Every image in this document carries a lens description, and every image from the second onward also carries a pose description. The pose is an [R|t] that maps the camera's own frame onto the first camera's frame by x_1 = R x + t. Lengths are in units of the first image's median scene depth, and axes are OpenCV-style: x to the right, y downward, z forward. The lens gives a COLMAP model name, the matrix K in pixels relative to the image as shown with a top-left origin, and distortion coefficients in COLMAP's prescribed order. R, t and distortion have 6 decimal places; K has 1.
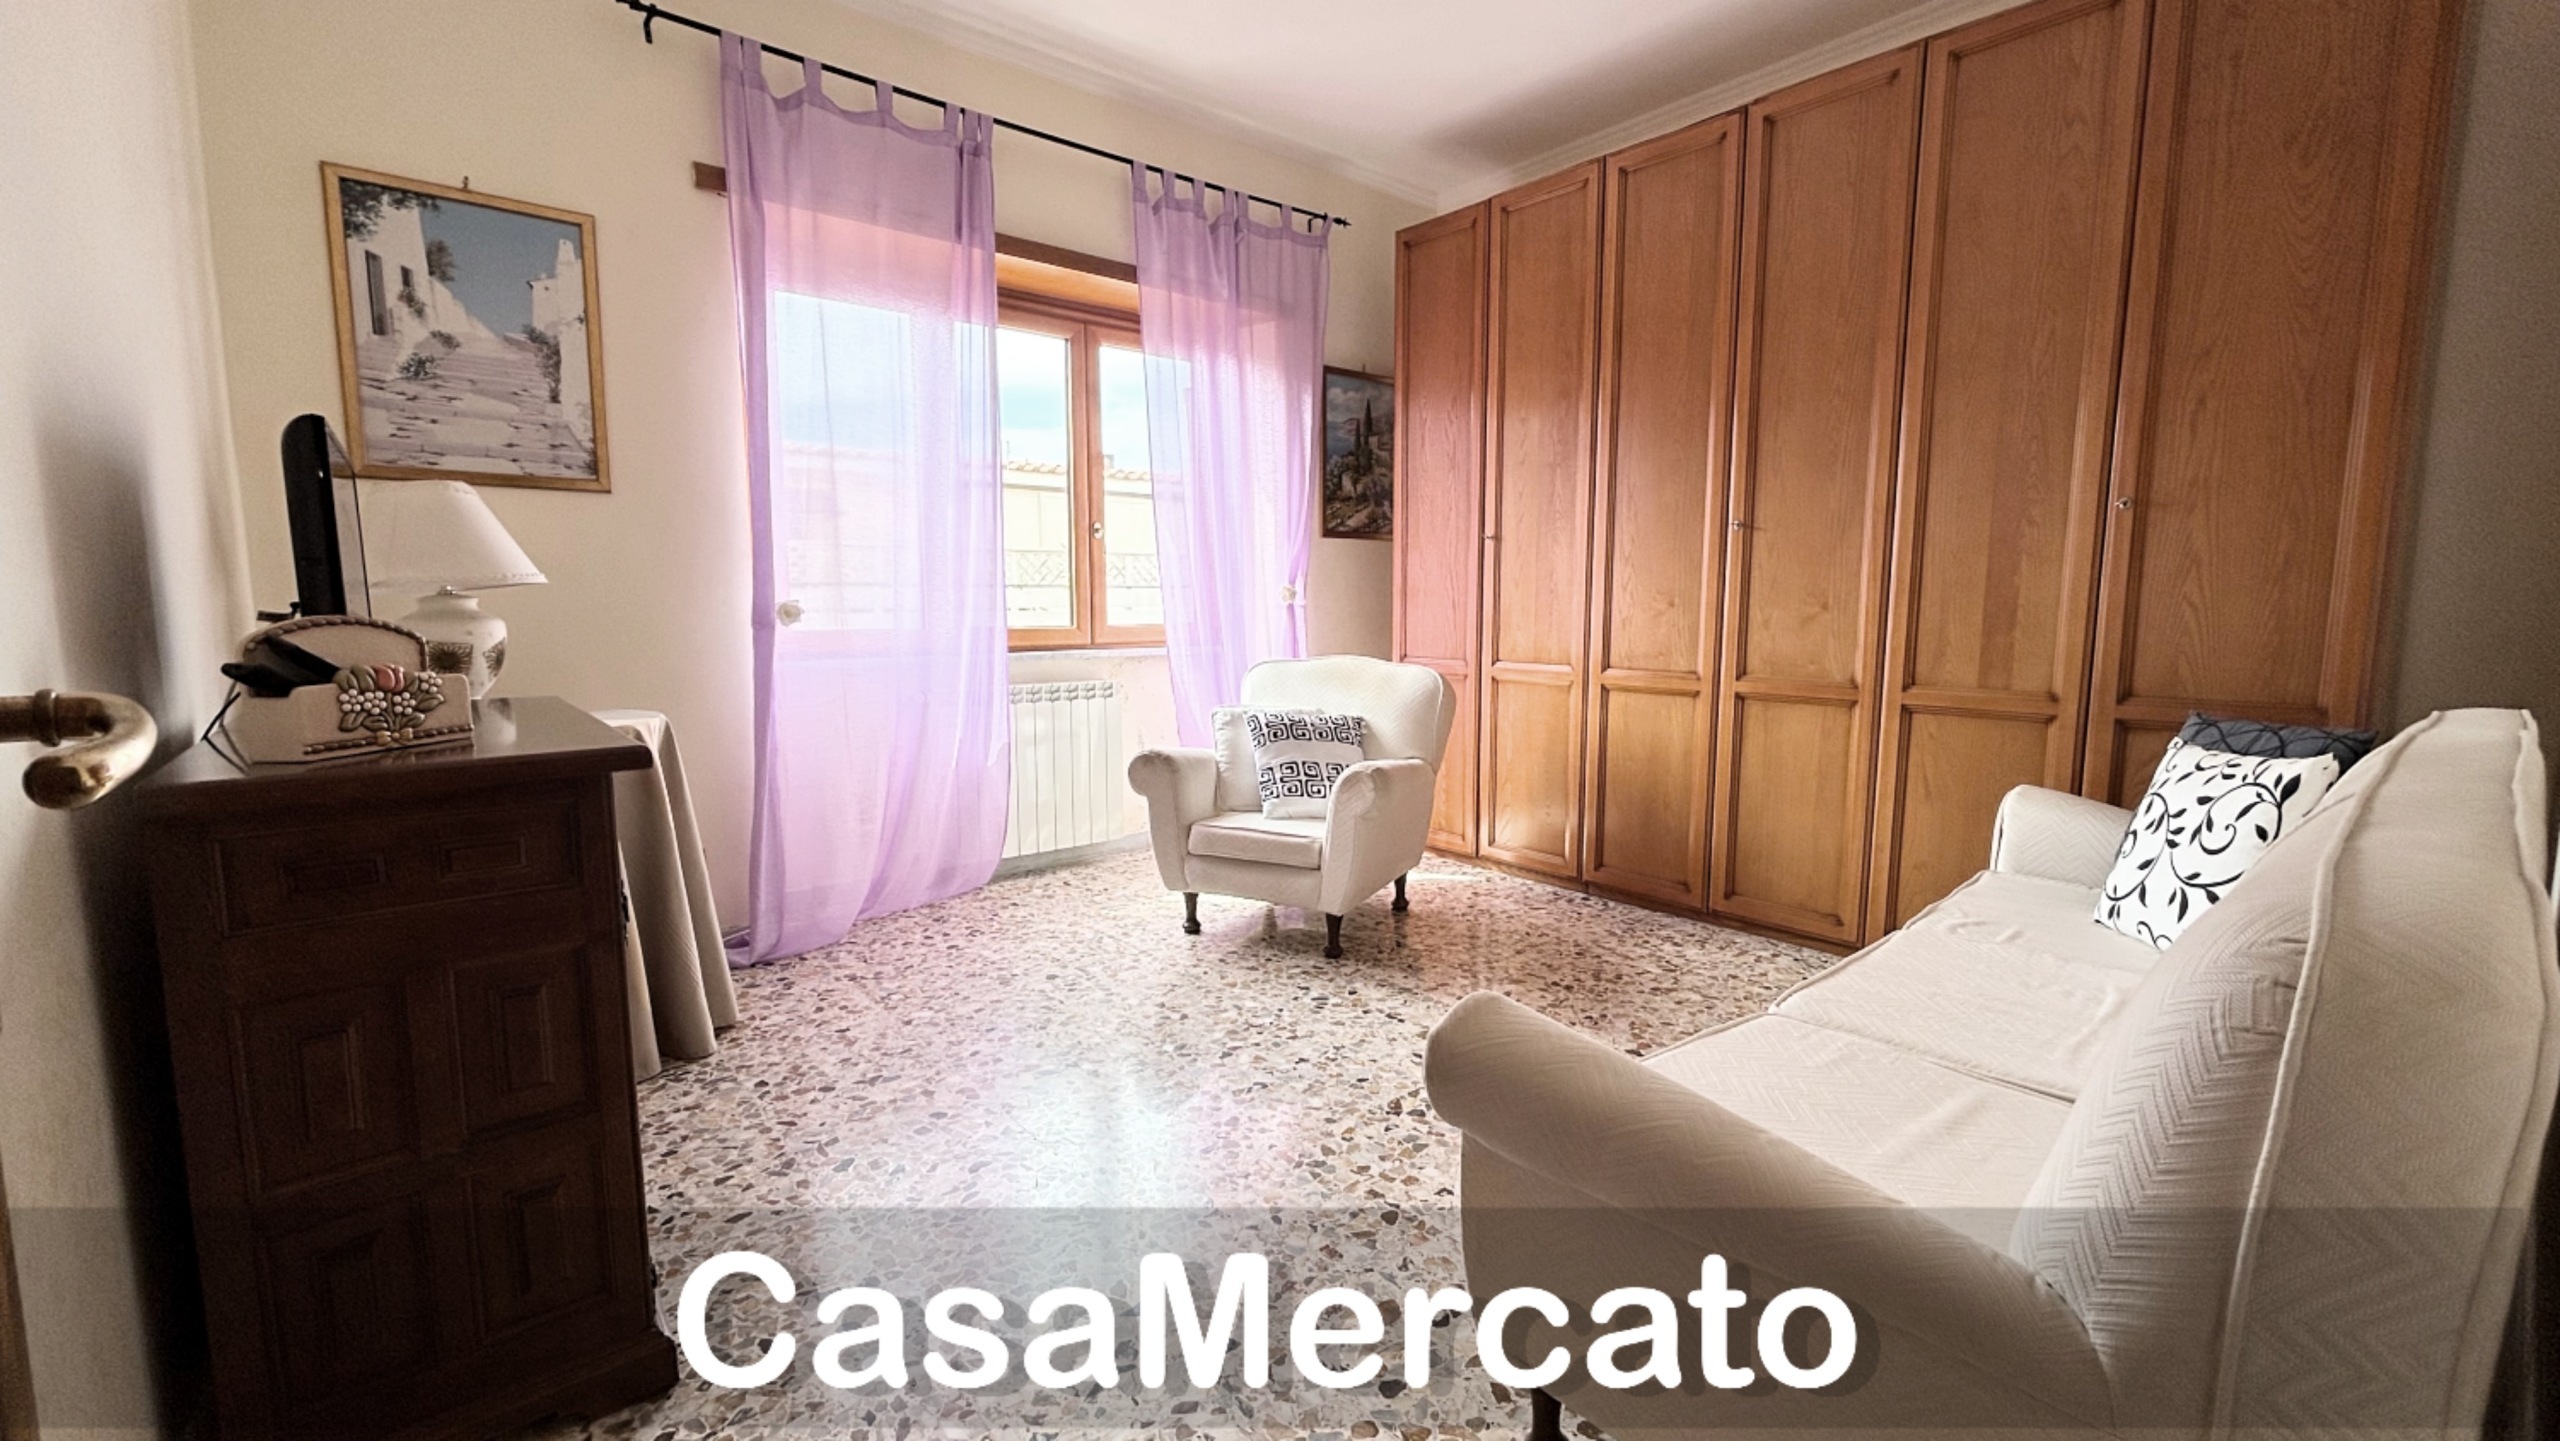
lens RADIAL K [[1026.8, 0, 1280.0], [0, 1026.8, 720.5], [0, 0, 1]] dist [-0.000808, -0.000069]
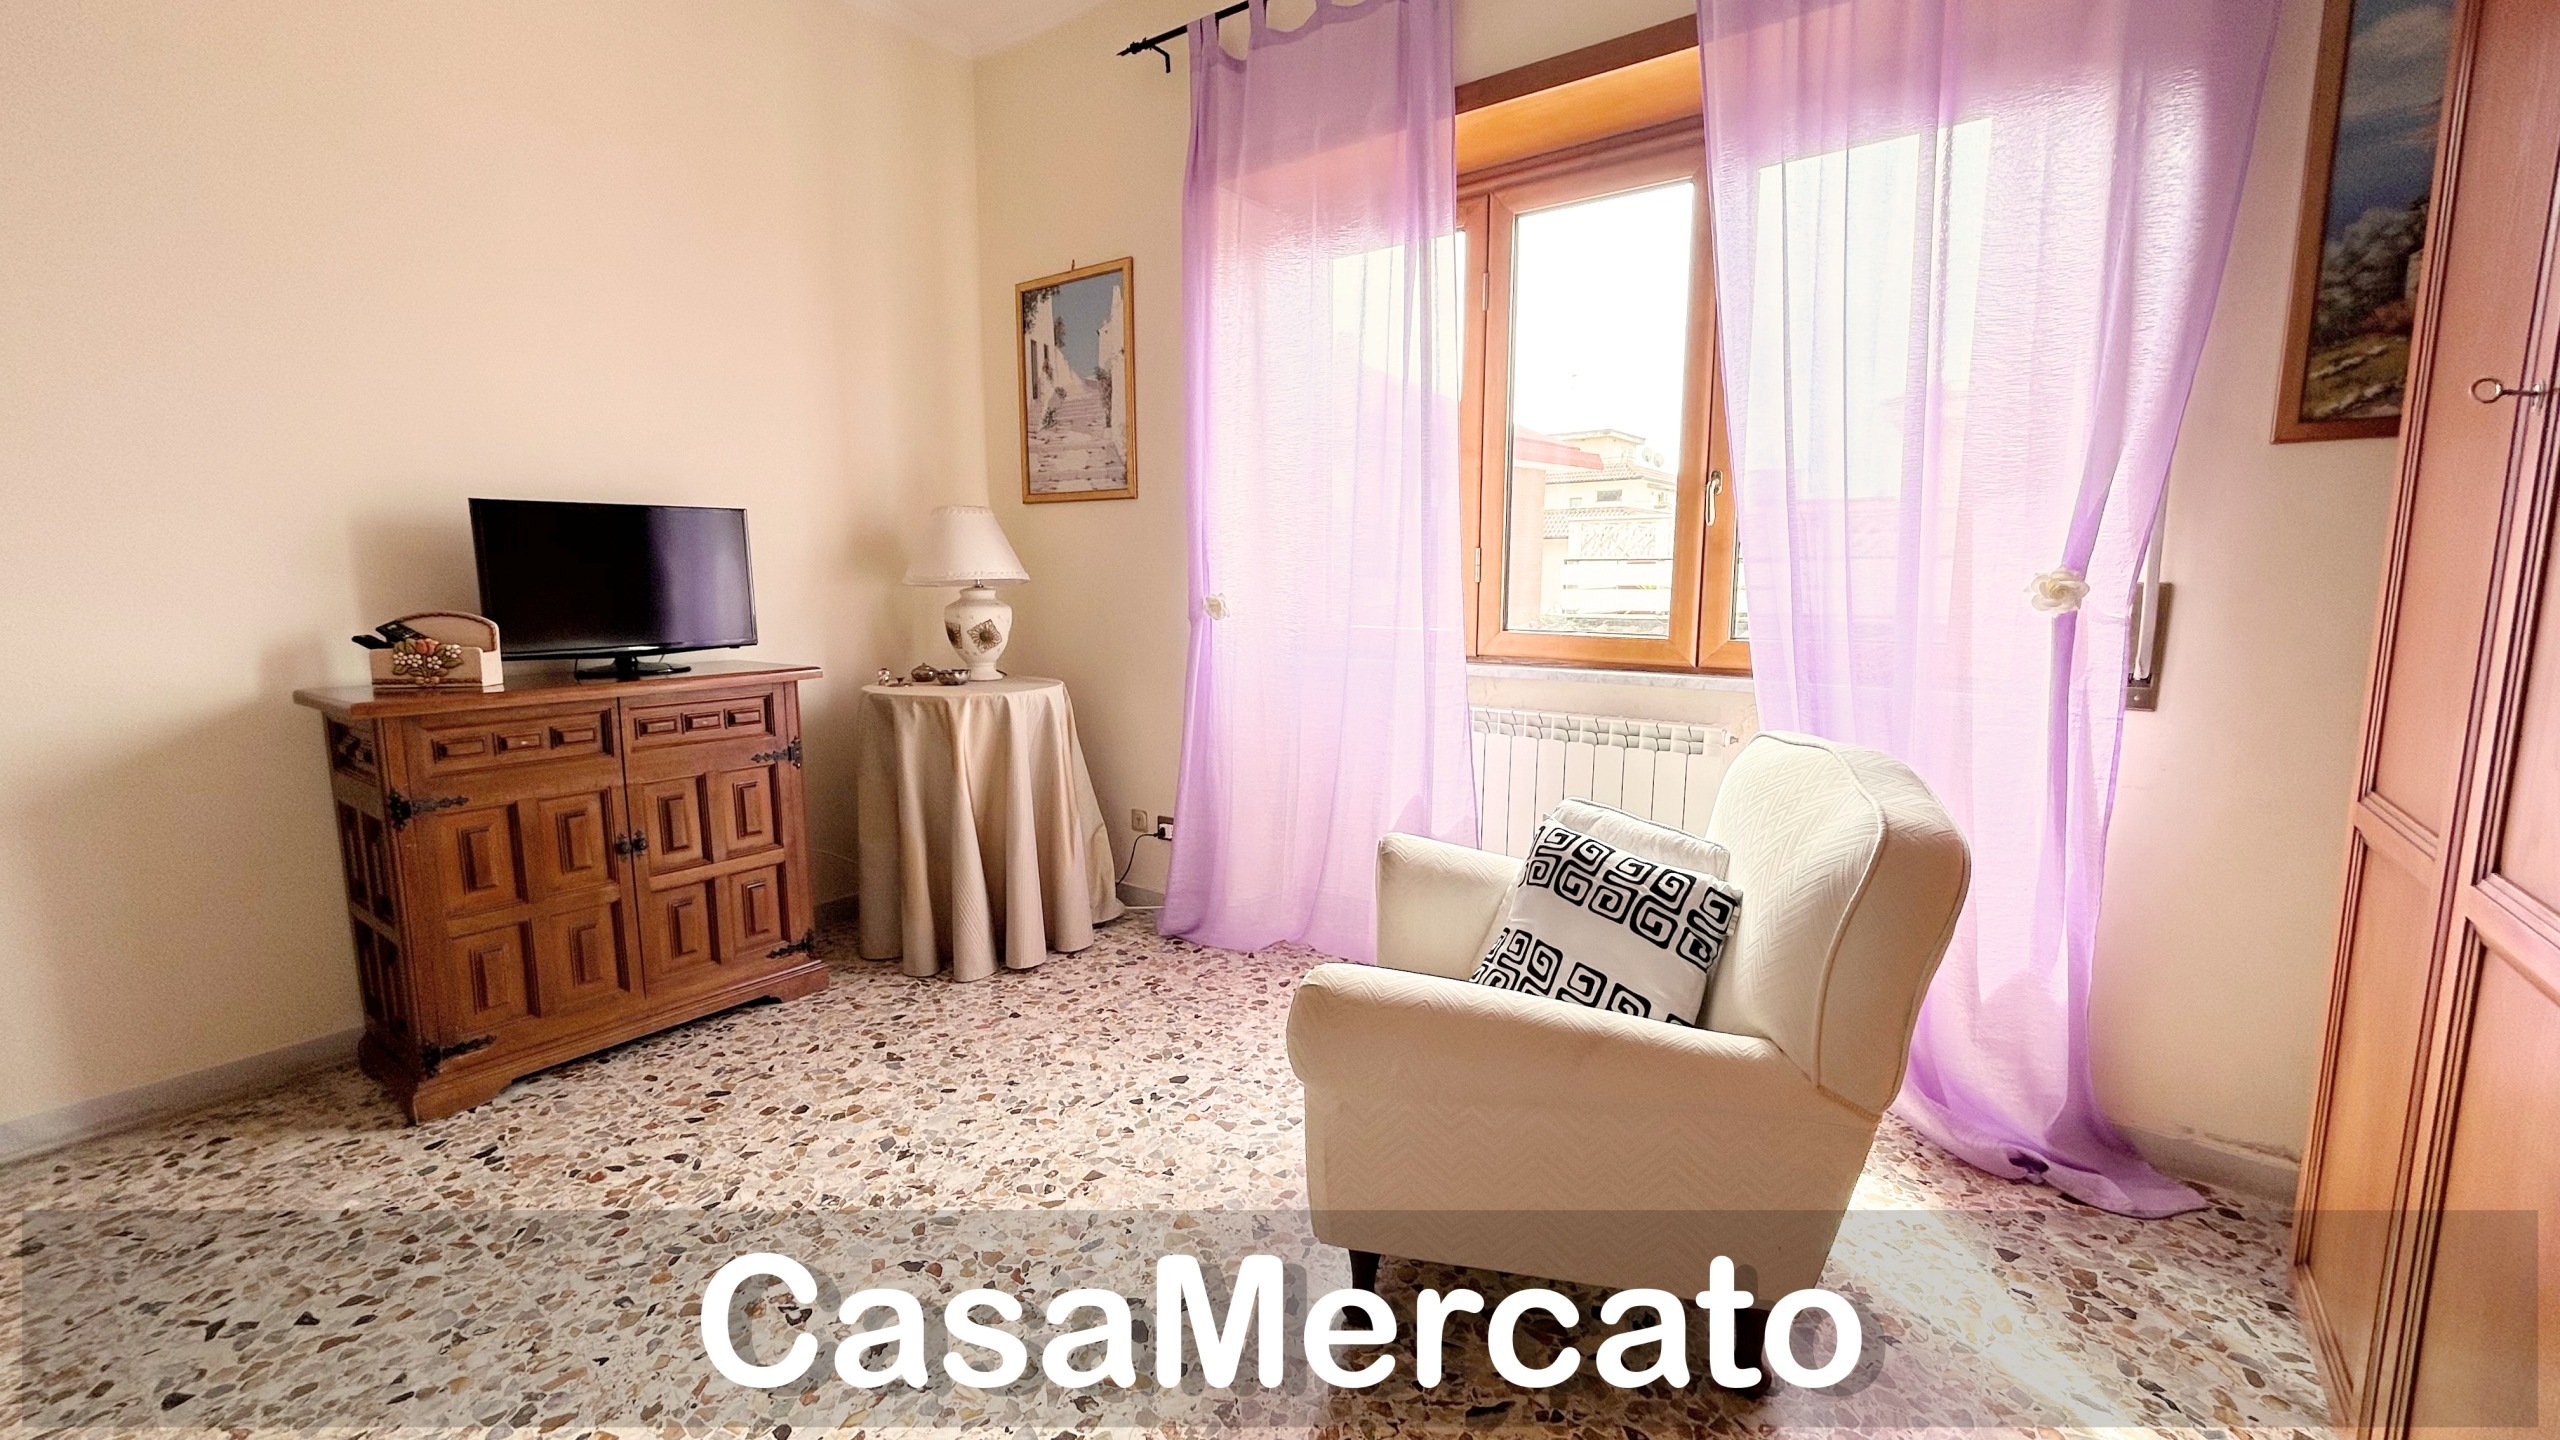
lens RADIAL K [[1026.8, 0, 1280.0], [0, 1026.8, 720.0], [0, 0, 1]] dist [-0.000808, -0.000069]
pose [[0.246675, 0.143368, -0.958435, 0.571410], [-0.113248, 0.986485, 0.118417, -0.139740], [0.962459, 0.079330, 0.259577, 0.937721]]
